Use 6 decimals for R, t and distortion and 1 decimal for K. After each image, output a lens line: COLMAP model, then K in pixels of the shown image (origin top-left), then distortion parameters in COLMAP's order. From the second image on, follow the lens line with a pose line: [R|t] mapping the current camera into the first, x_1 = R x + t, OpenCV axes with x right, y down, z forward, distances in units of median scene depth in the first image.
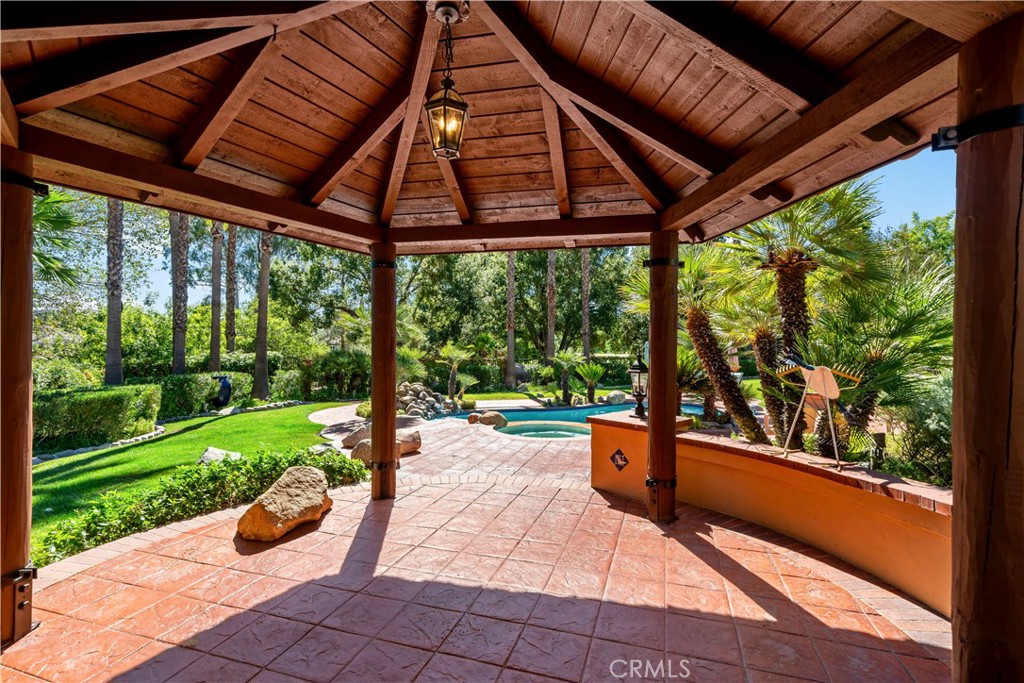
lens RADIAL K [[468.7, 0, 512.3], [0, 468.7, 340.7], [0, 0, 1]] dist [0.000968, -0.000284]
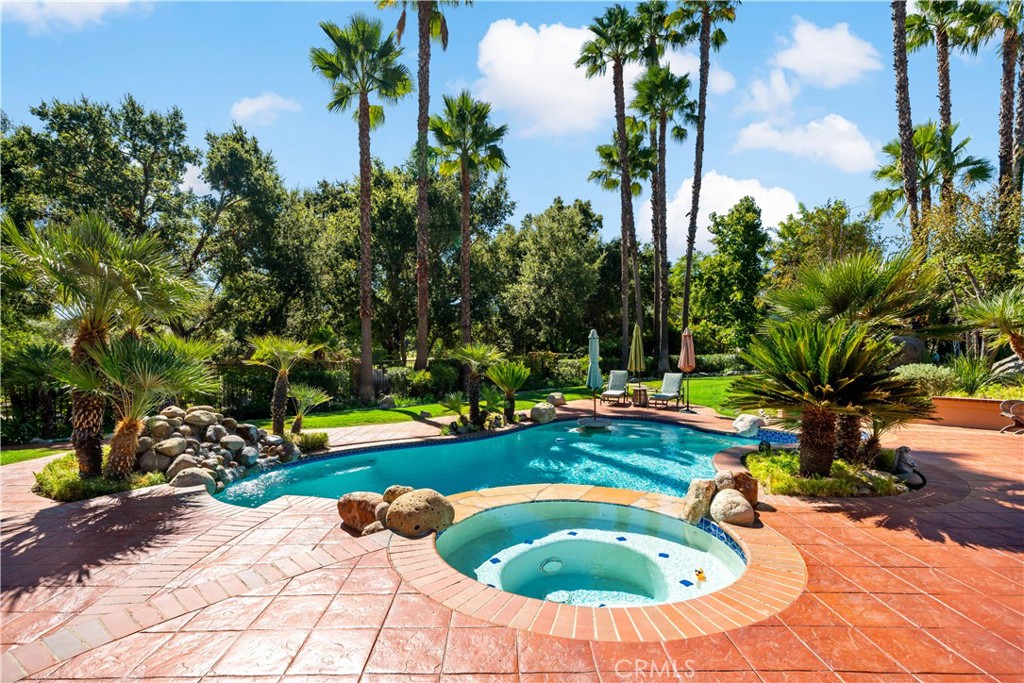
lens RADIAL K [[468.7, 0, 500.6], [0, 468.7, 360.2], [0, 0, 1]] dist [0.000968, -0.000284]
pose [[0.945348, -0.014300, 0.325748, -0.060417], [0.004620, 0.999525, 0.030471, 0.026217], [-0.326029, -0.027301, 0.944965, 0.396660]]
